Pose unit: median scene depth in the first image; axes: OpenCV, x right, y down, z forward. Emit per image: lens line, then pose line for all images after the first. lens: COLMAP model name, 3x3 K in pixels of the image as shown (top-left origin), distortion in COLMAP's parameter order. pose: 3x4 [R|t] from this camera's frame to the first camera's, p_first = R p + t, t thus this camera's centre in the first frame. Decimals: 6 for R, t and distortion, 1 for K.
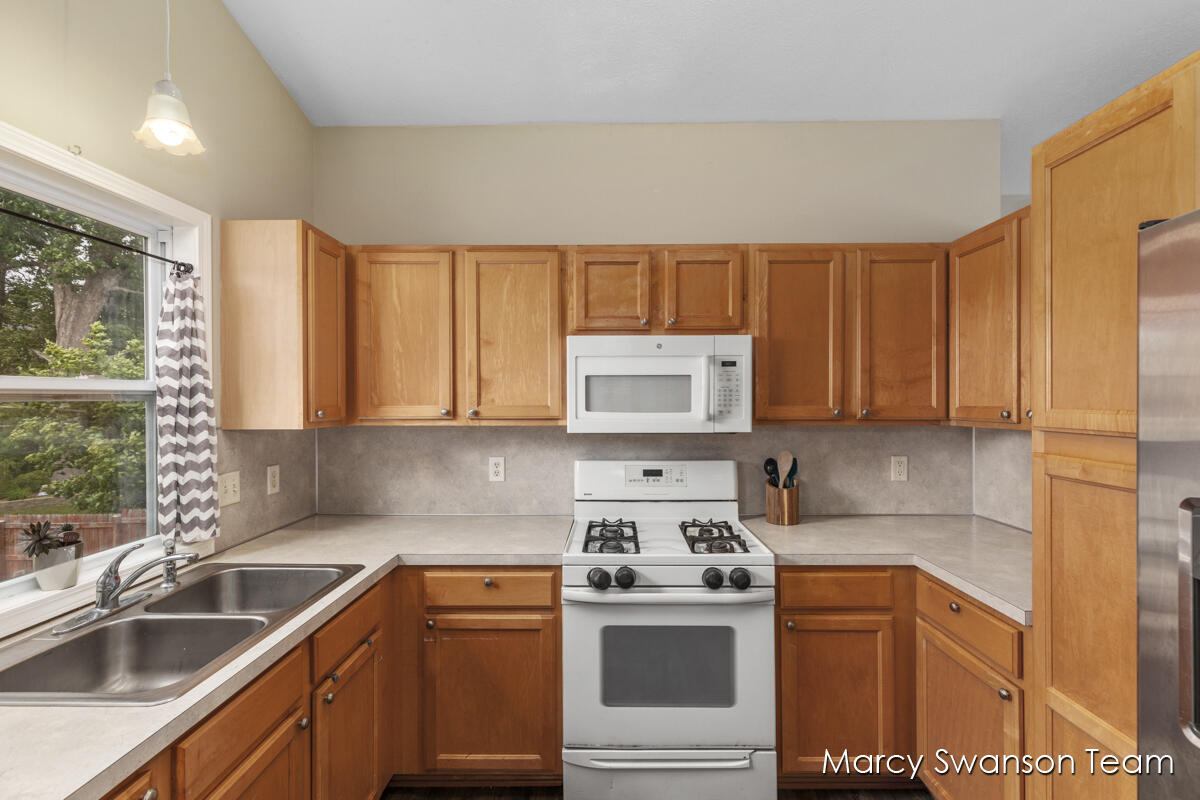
lens RADIAL K [[542.1, 0, 606.4], [0, 542.1, 401.0], [0, 0, 1]] dist [0.004758, 0.000110]
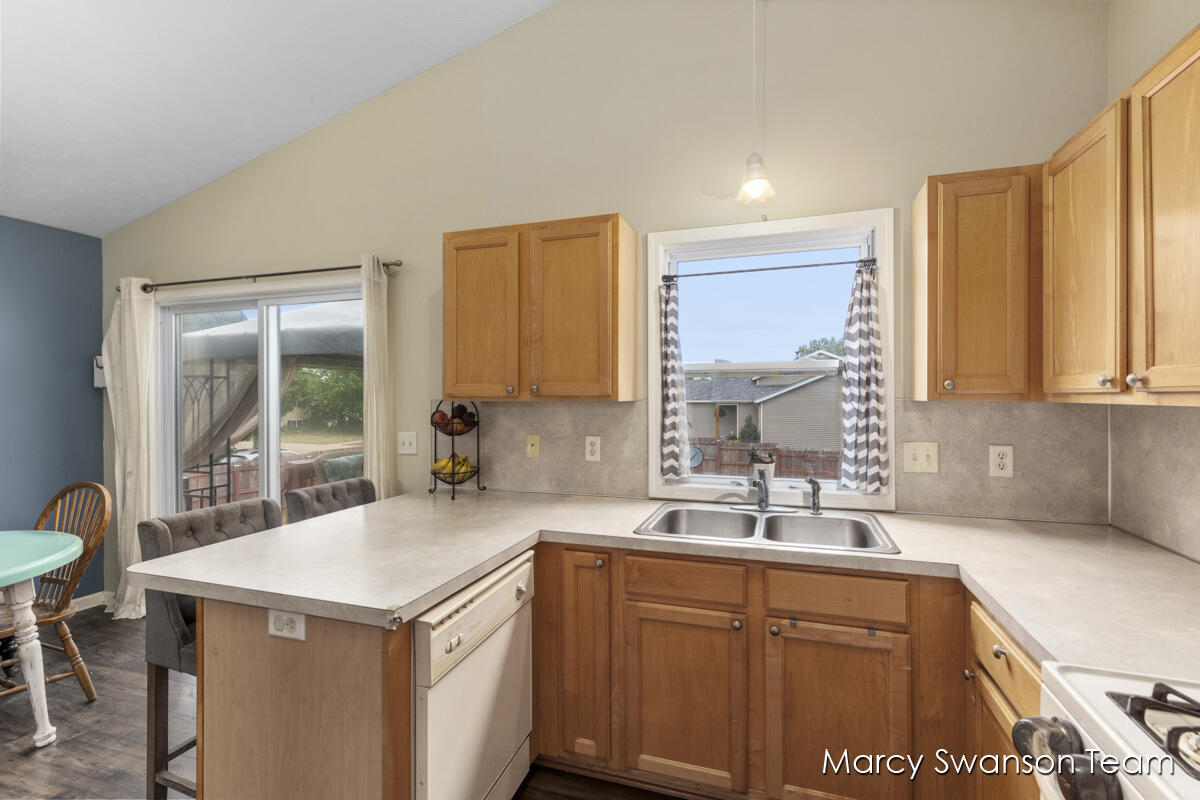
lens RADIAL K [[542.1, 0, 615.0], [0, 542.1, 392.4], [0, 0, 1]] dist [0.004758, 0.000110]
pose [[-0.299883, -0.003213, -0.953971, 0.498650], [0.000120, 0.999994, -0.003406, 0.040151], [0.953976, -0.001136, -0.299881, 0.767818]]
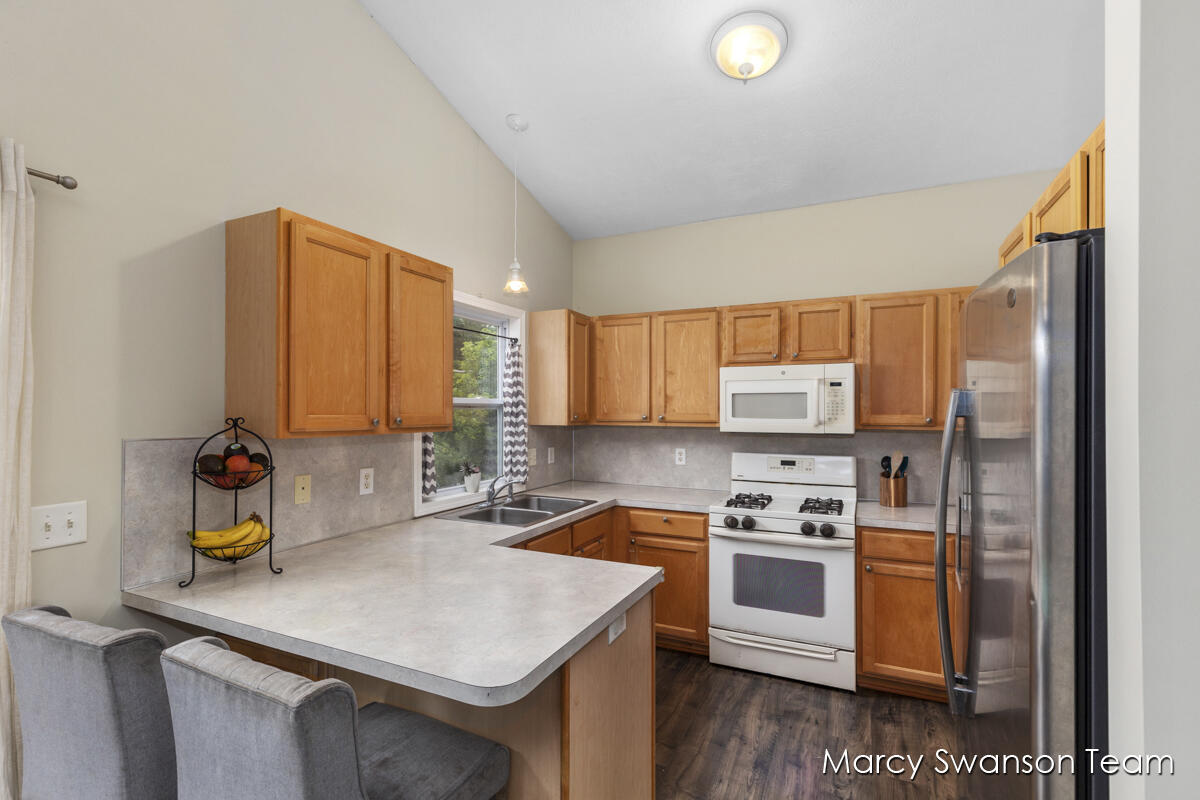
lens RADIAL K [[542.1, 0, 596.4], [0, 542.1, 410.1], [0, 0, 1]] dist [0.004758, 0.000110]
pose [[0.904386, 0.003648, -0.426699, 0.290959], [-0.005910, 0.999975, -0.003977, 0.007912], [0.426674, 0.006118, 0.904385, -0.576387]]
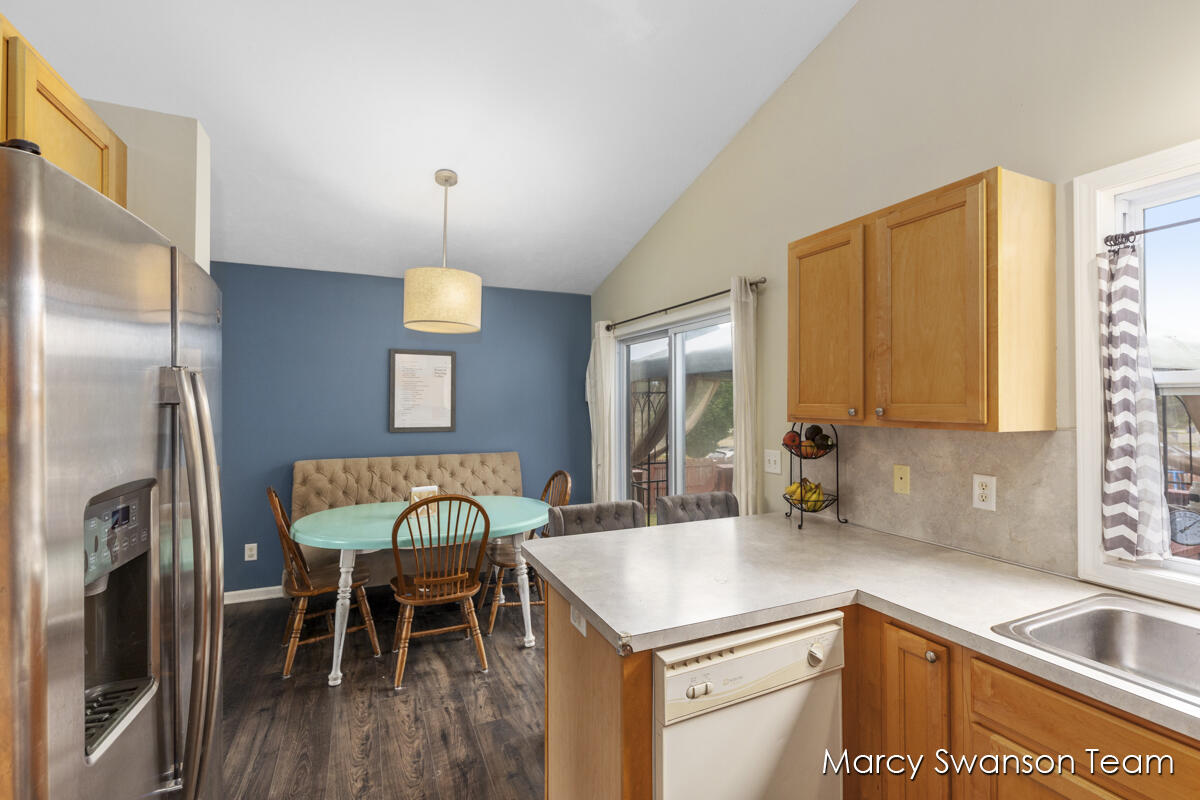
lens RADIAL K [[542.1, 0, 605.6], [0, 542.1, 394.1], [0, 0, 1]] dist [0.004758, 0.000110]
pose [[-0.905703, -0.002923, -0.423903, 0.284132], [0.001002, 0.999959, -0.009036, 0.005949], [0.423912, -0.008608, -0.905662, 0.911205]]
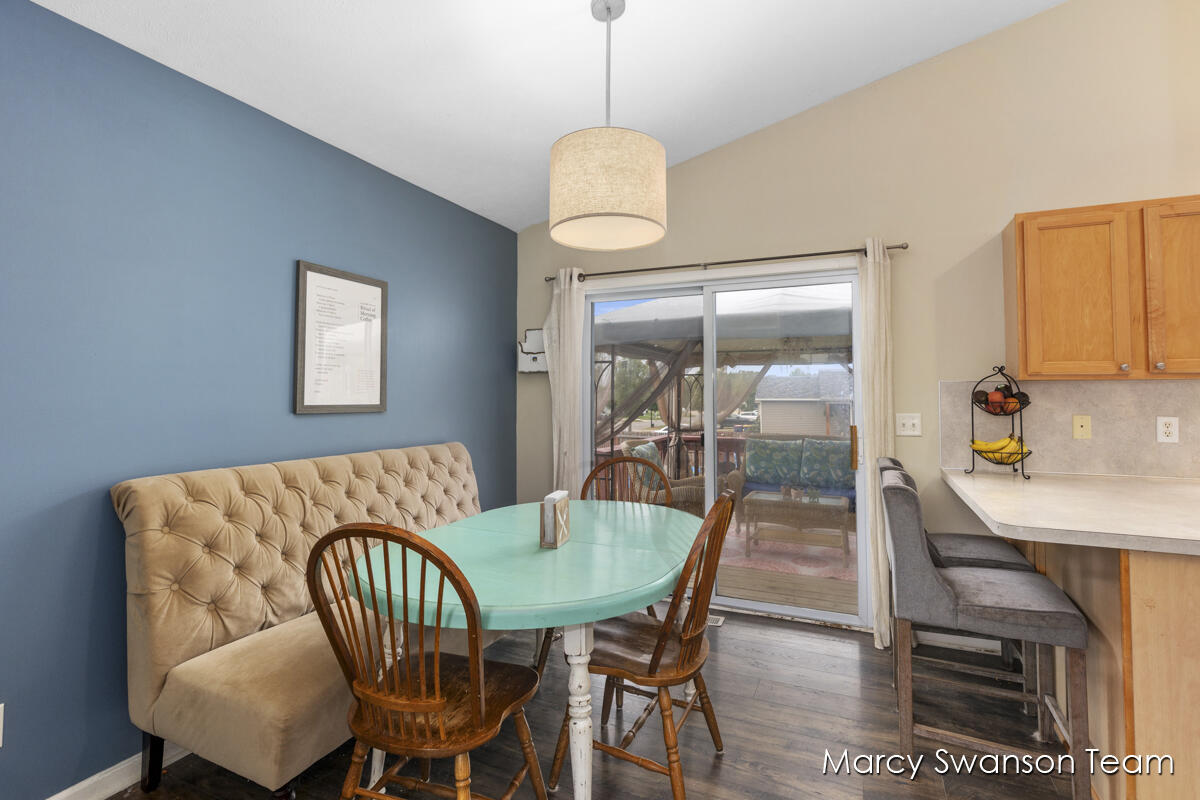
lens RADIAL K [[565.5, 0, 608.1], [0, 565.5, 368.6], [0, 0, 1]] dist [-0.004600, 0.001142]
pose [[-0.403225, -0.038750, -0.914280, 0.999187], [-0.004425, 0.999174, -0.040397, 0.087232], [0.915090, -0.012243, -0.403063, -0.328433]]
